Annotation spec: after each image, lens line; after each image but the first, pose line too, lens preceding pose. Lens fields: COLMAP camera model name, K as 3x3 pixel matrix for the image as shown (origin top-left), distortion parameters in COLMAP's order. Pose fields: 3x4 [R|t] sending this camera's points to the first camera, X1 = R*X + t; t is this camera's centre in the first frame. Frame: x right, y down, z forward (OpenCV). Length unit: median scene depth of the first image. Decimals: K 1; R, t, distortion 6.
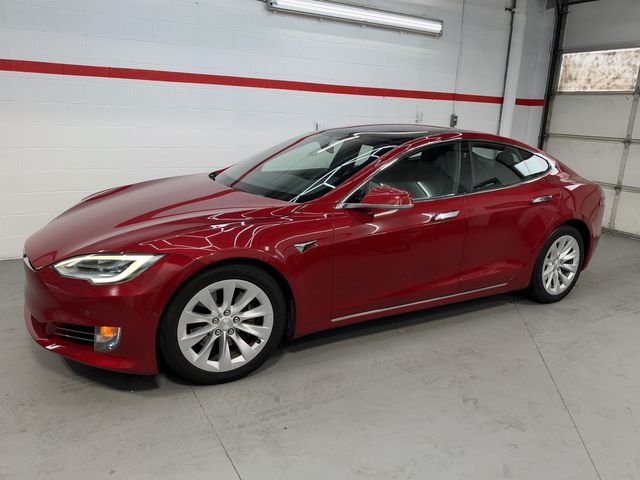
lens RADIAL K [[487.1, 0, 320.2], [0, 487.1, 242.2], [0, 0, 1]] dist [-0.003709, -0.009063]
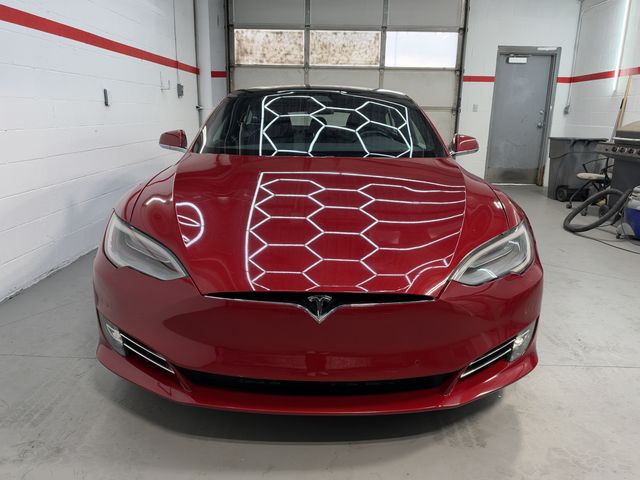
lens RADIAL K [[487.1, 0, 322.3], [0, 487.1, 245.3], [0, 0, 1]] dist [-0.003709, -0.009063]
pose [[0.518504, -0.255767, 0.815927, -0.449031], [0.224087, 0.961511, 0.159001, -0.053481], [-0.825190, 0.100396, 0.555862, 0.299526]]
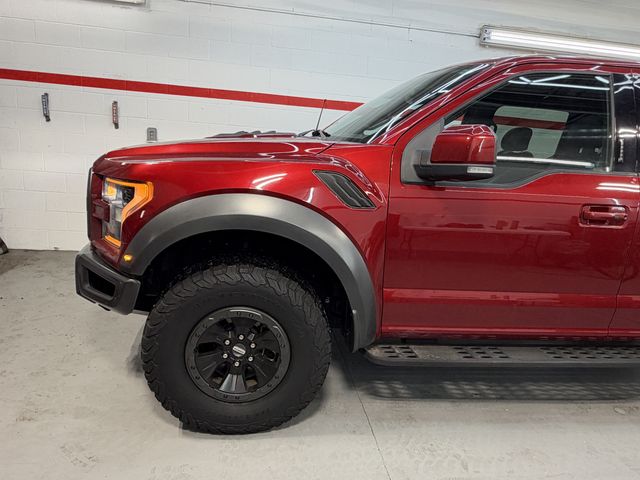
lens RADIAL K [[428.2, 0, 317.1], [0, 428.2, 240.7], [0, 0, 1]] dist [-0.002427, 0.006952]
pose [[0.924496, 0.117473, -0.362639, -0.040088], [-0.135812, 0.990409, -0.025400, -0.006806], [0.356177, 0.072733, 0.931584, 0.067024]]
